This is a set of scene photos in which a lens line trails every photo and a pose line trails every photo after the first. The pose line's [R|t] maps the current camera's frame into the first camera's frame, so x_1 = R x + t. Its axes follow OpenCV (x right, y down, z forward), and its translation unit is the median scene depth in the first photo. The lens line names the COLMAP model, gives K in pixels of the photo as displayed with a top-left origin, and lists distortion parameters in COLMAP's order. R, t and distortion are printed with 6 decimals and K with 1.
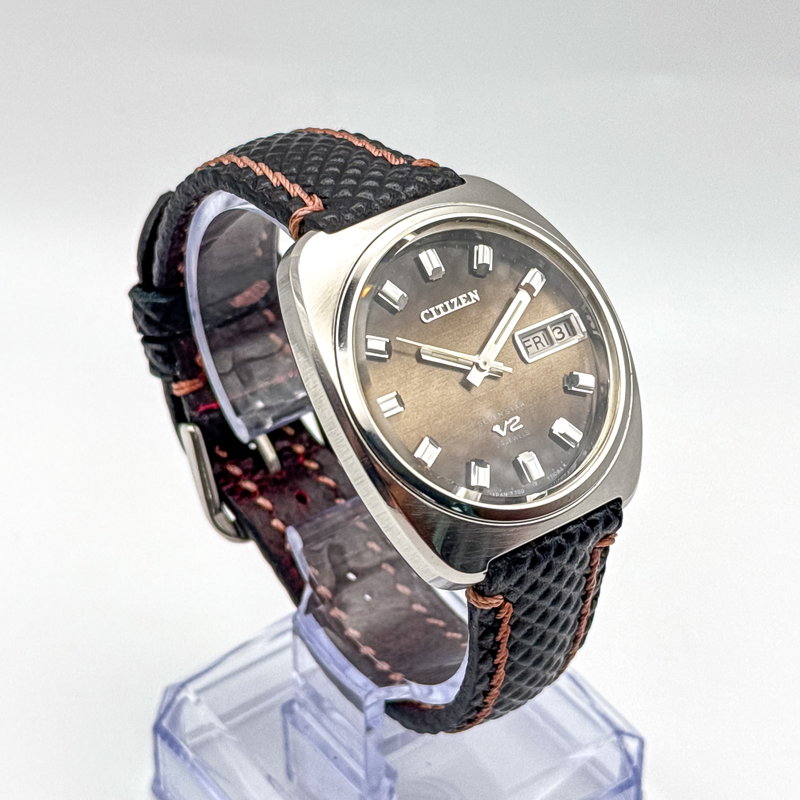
lens RADIAL K [[2252.6, 0, 400.0], [0, 2252.6, 400.0], [0, 0, 1]] dist [-0.055908, -0.797903]
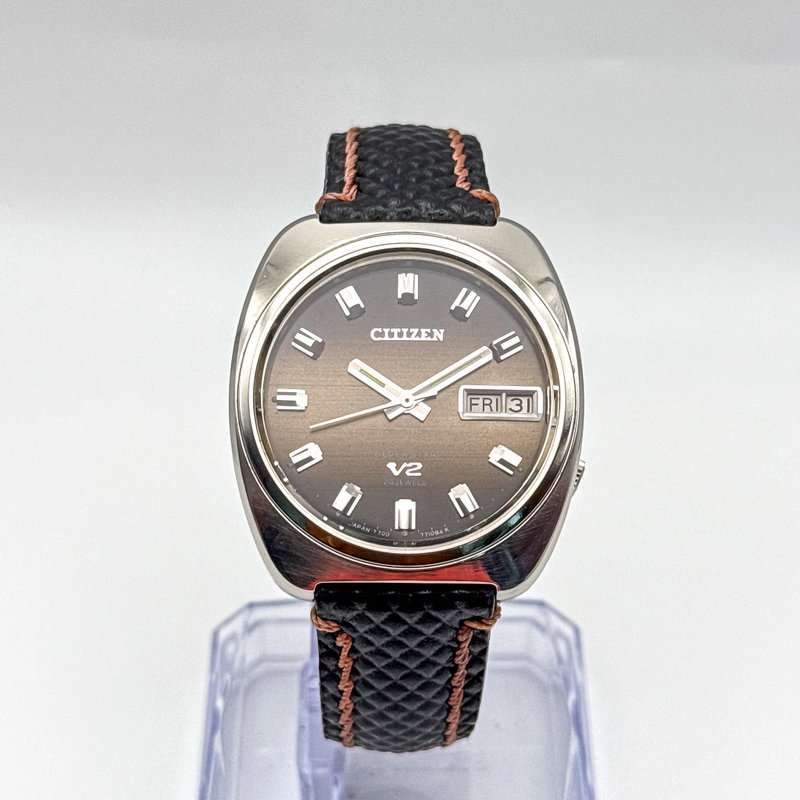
lens RADIAL K [[2252.6, 0, 400.0], [0, 2252.6, 400.0], [0, 0, 1]] dist [-0.055908, -0.797903]
pose [[0.810346, 0.372379, -0.452407, 0.466735], [-0.362304, 0.925232, 0.112610, -0.122446], [0.460516, 0.072656, 0.884673, 0.127135]]
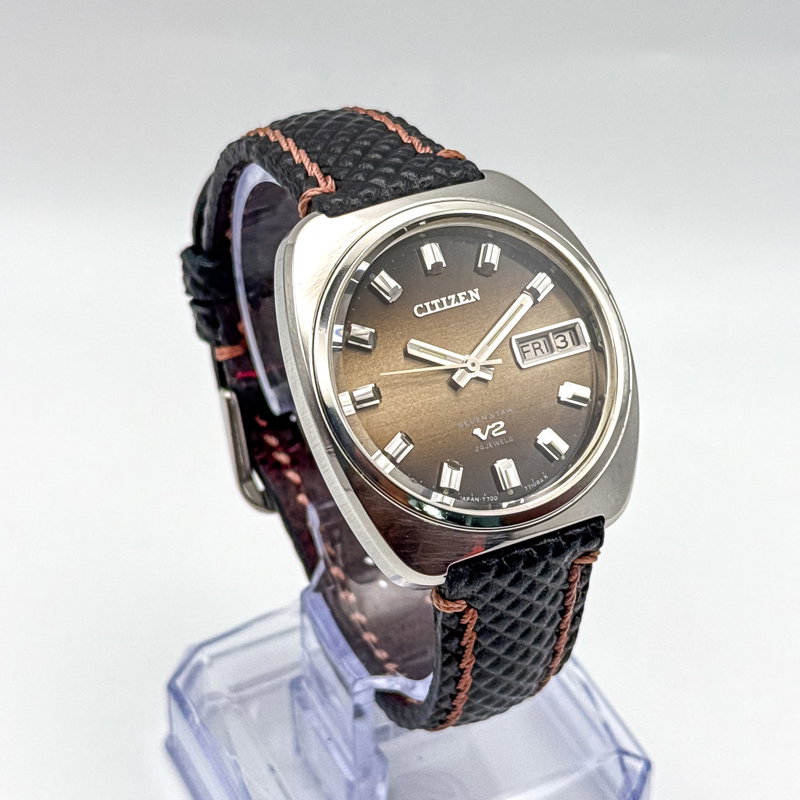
lens RADIAL K [[2252.6, 0, 400.0], [0, 2252.6, 400.0], [0, 0, 1]] dist [-0.055908, -0.797903]
pose [[0.983915, 0.110411, -0.140428, 0.142136], [-0.107649, 0.993818, 0.027142, -0.023406], [0.142557, -0.011588, 0.989719, 0.023114]]
